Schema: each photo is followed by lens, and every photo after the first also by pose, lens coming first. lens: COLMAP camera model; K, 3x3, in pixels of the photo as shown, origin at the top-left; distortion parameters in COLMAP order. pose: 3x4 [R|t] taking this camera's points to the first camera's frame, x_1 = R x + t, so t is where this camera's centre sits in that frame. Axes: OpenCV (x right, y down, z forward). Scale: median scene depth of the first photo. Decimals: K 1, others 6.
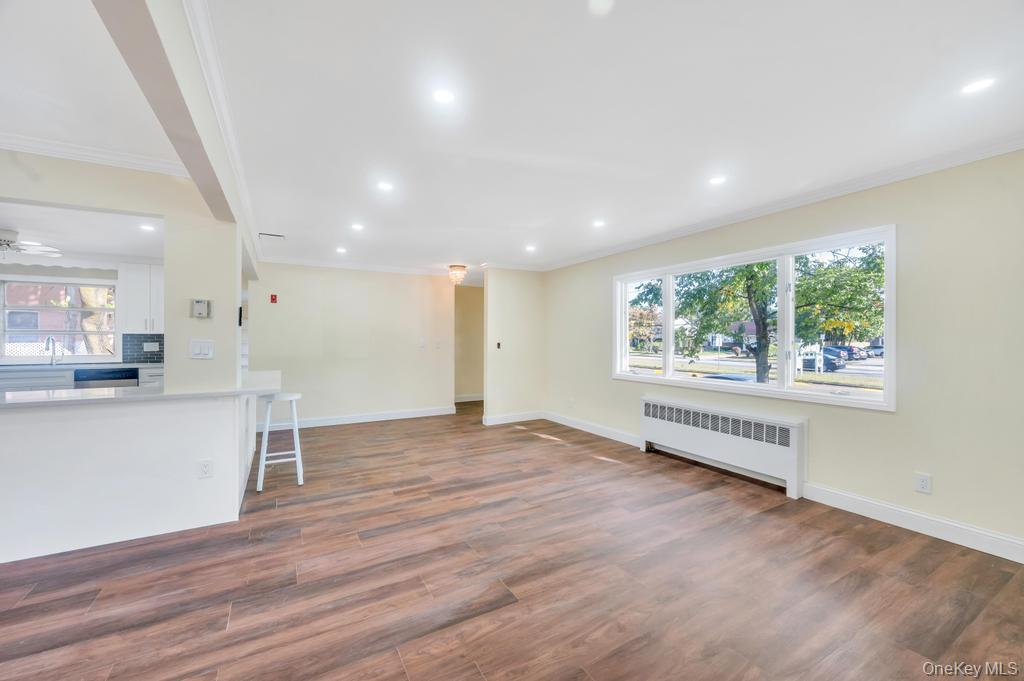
lens RADIAL K [[408.1, 0, 514.0], [0, 408.1, 340.7], [0, 0, 1]] dist [0.000081, -0.000074]
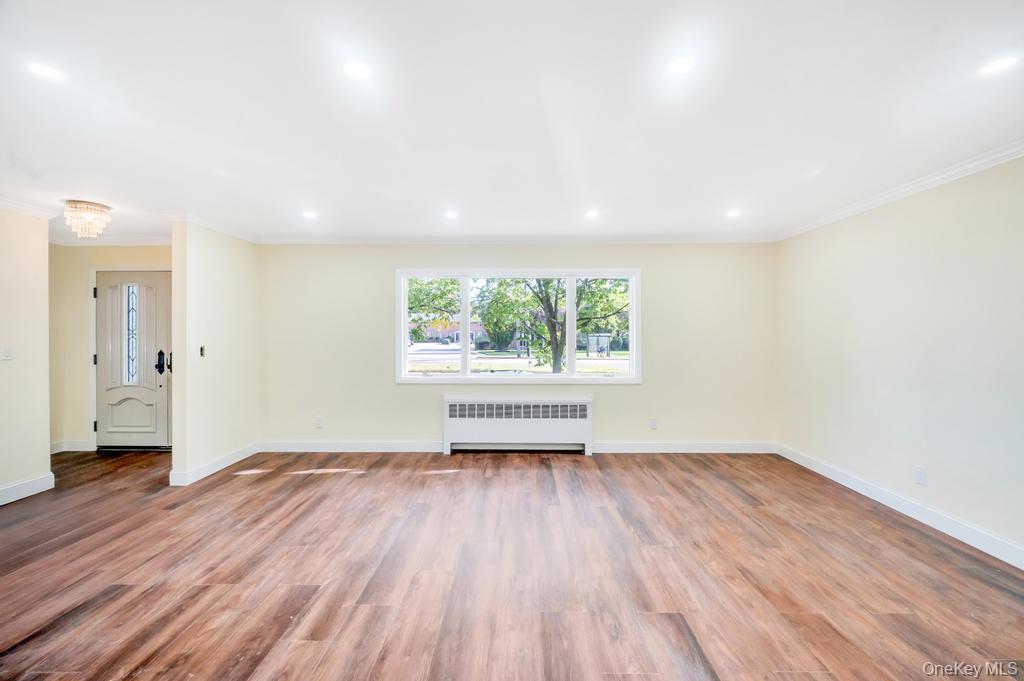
lens RADIAL K [[412.4, 0, 515.3], [0, 412.4, 333.3], [0, 0, 1]] dist [-0.000240, -0.000056]
pose [[0.505336, -0.001526, 0.862921, -0.580695], [0.004902, 0.999987, -0.001102, -0.021604], [-0.862909, 0.004787, 0.505337, 0.464734]]
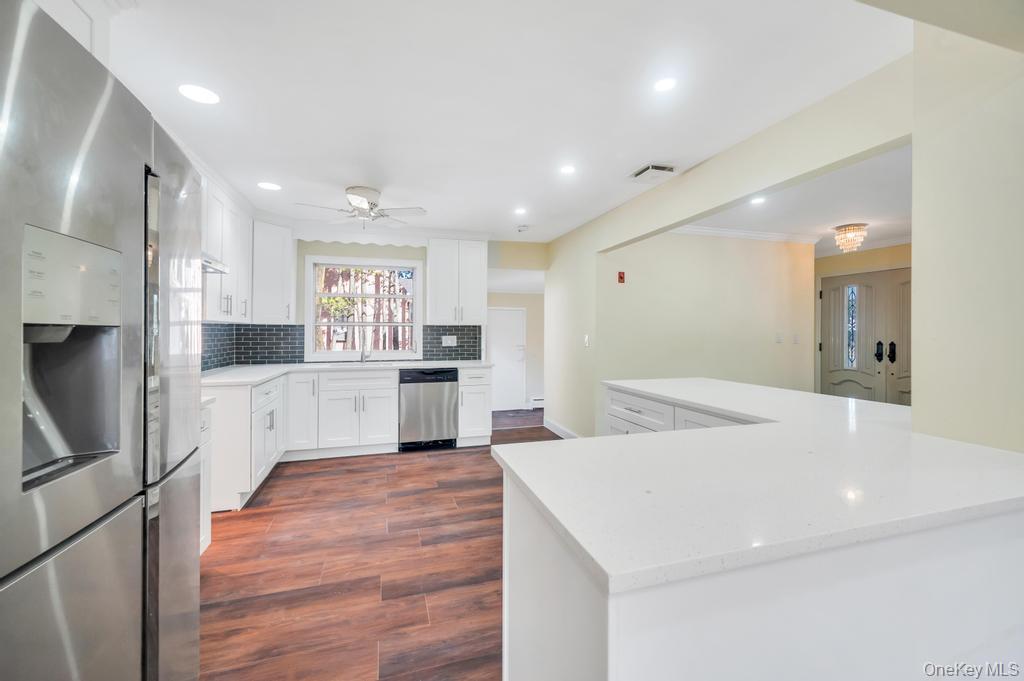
lens RADIAL K [[408.1, 0, 514.0], [0, 408.1, 340.7], [0, 0, 1]] dist [0.000081, -0.000074]
pose [[0.976295, 0.006332, -0.216353, -0.985409], [-0.001942, 0.999788, 0.020501, -0.003847], [0.216437, -0.019595, 0.976100, 0.377295]]
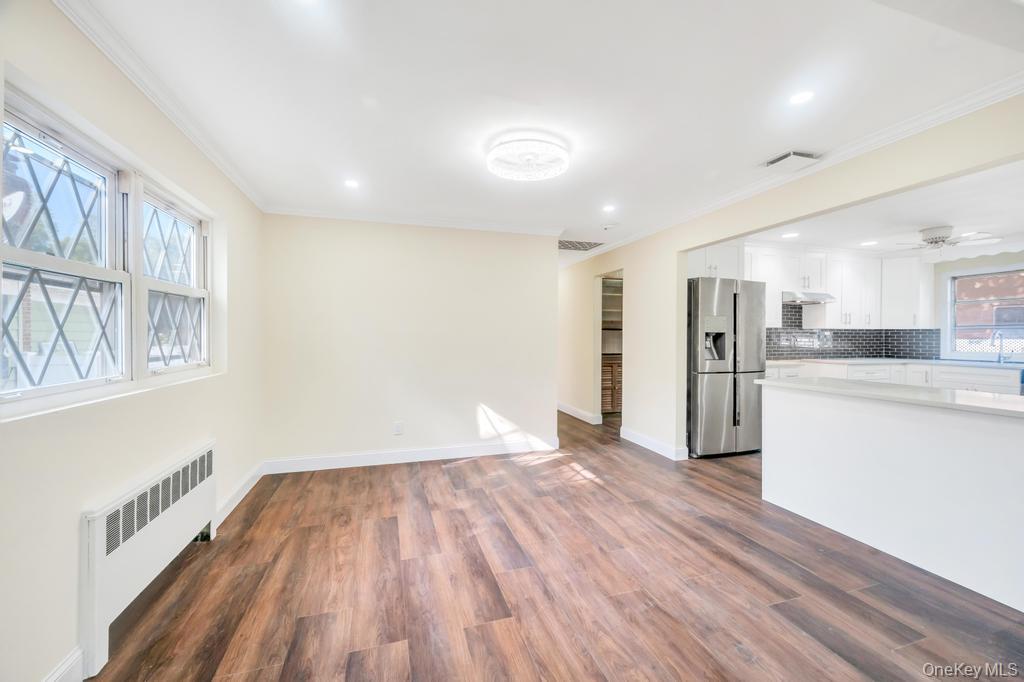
lens RADIAL K [[412.4, 0, 515.3], [0, 412.4, 333.8], [0, 0, 1]] dist [-0.000240, -0.000056]
pose [[-0.210011, -0.005369, -0.977684, -0.017472], [-0.003951, 0.999981, -0.004642, 0.006306], [0.977691, 0.002888, -0.210028, 0.214902]]
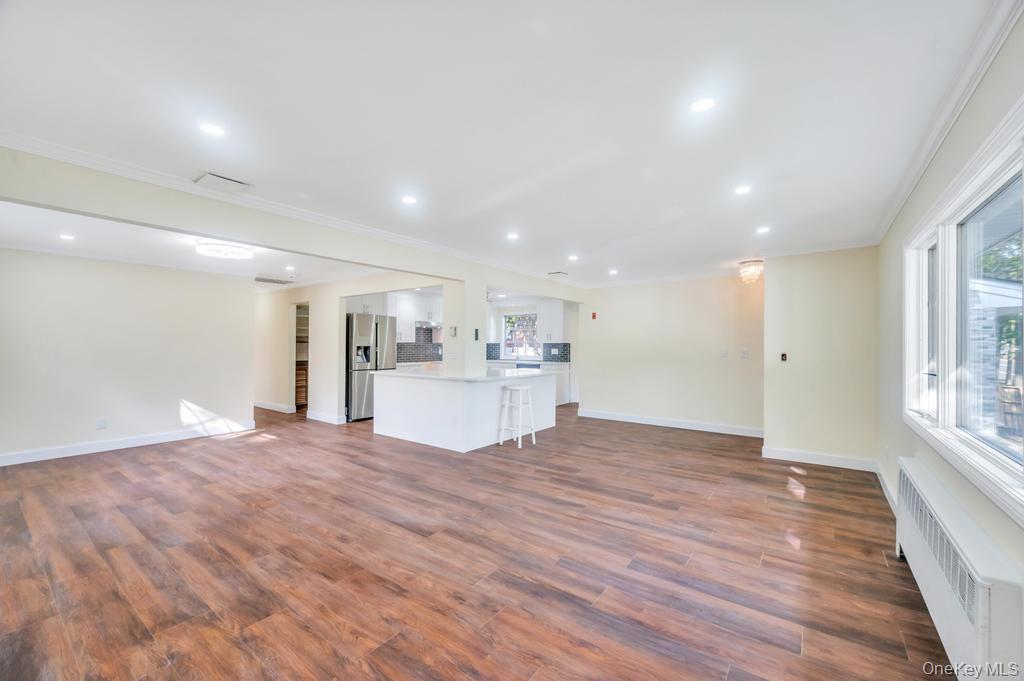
lens RADIAL K [[408.1, 0, 514.0], [0, 408.1, 340.7], [0, 0, 1]] dist [0.000081, -0.000074]
pose [[0.404650, -0.007780, -0.914439, 0.786500], [-0.004789, 0.999932, -0.010626, -0.013564], [0.914459, 0.008679, 0.404585, 0.389174]]
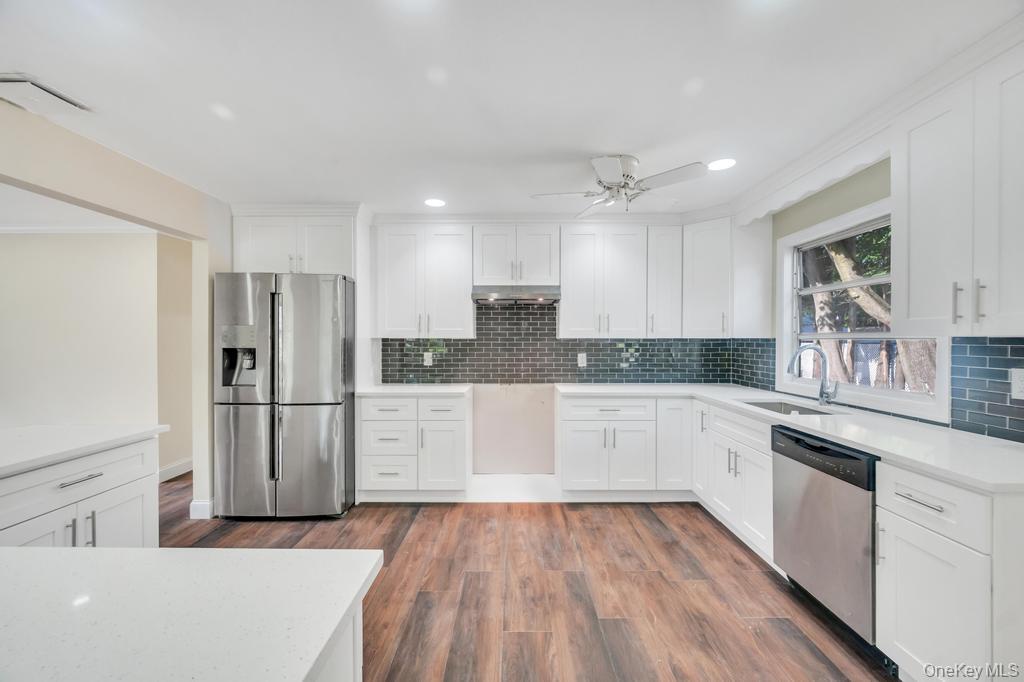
lens RADIAL K [[408.1, 0, 514.0], [0, 408.1, 341.2], [0, 0, 1]] dist [0.000081, -0.000074]
pose [[-0.497906, 0.003868, -0.867222, -0.827560], [-0.001372, 0.999985, 0.005248, -0.023244], [0.867230, 0.003802, -0.497893, 1.413409]]
